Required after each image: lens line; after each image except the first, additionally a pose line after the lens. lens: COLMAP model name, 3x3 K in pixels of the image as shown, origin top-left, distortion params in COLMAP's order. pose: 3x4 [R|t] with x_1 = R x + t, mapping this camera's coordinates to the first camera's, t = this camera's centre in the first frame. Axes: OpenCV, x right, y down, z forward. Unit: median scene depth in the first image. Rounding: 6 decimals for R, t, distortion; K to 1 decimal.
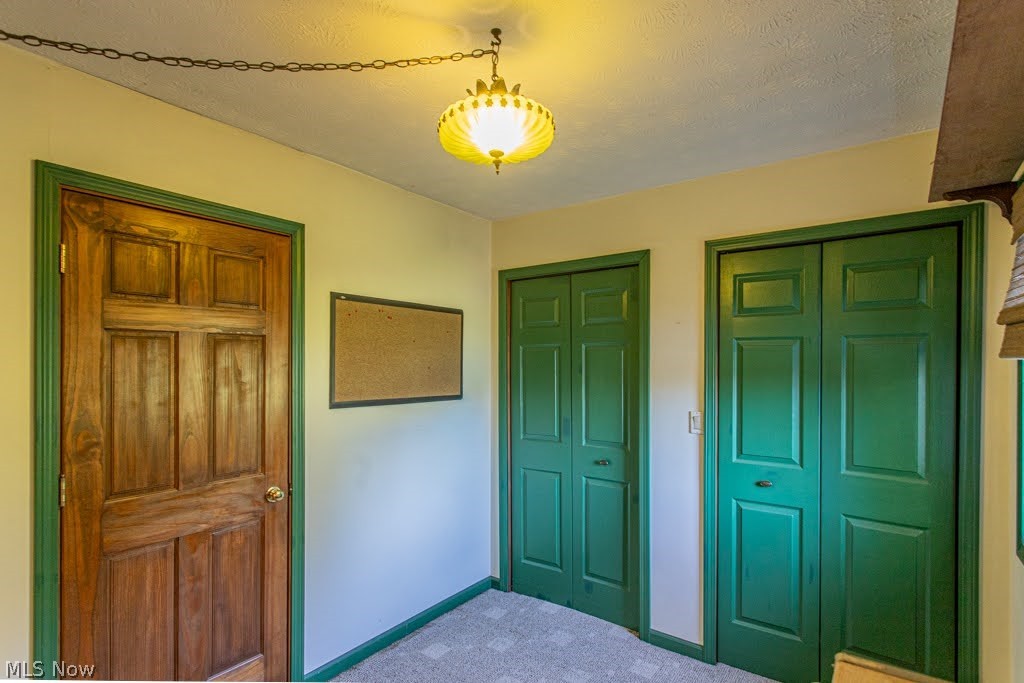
lens RADIAL K [[502.1, 0, 511.6], [0, 502.1, 365.9], [0, 0, 1]] dist [0.004070, 0.000423]
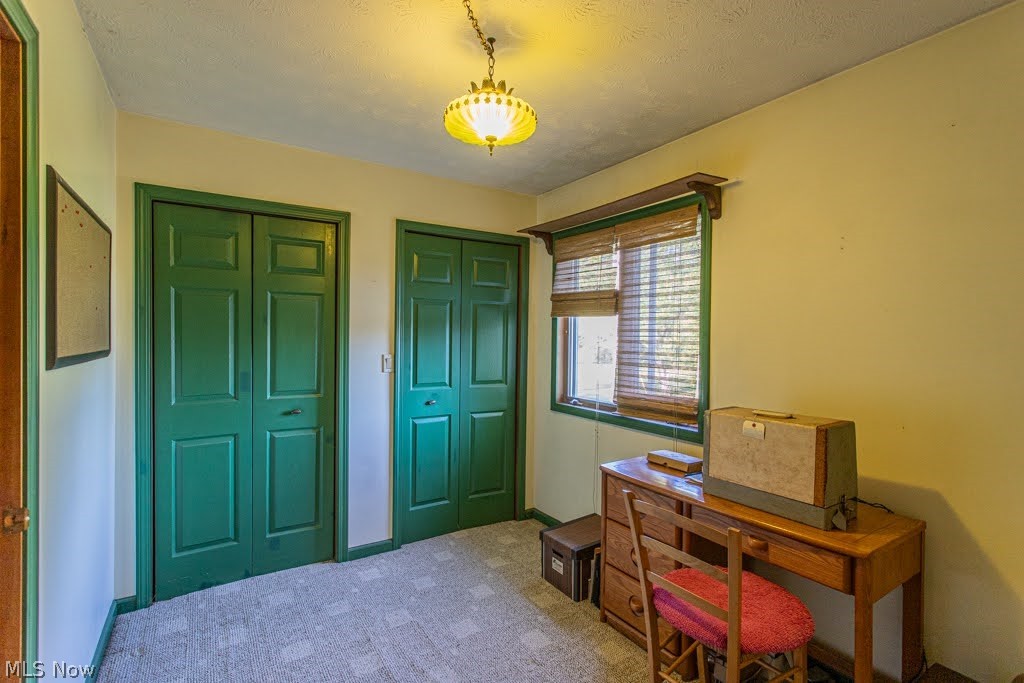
lens RADIAL K [[486.3, 0, 512.0], [0, 486.3, 341.5], [0, 0, 1]] dist [0.007551, 0.000023]
pose [[0.356017, -0.012988, 0.934389, -0.671926], [-0.008818, 0.999812, 0.017257, 0.036833], [-0.934438, -0.014384, 0.355835, 0.294823]]
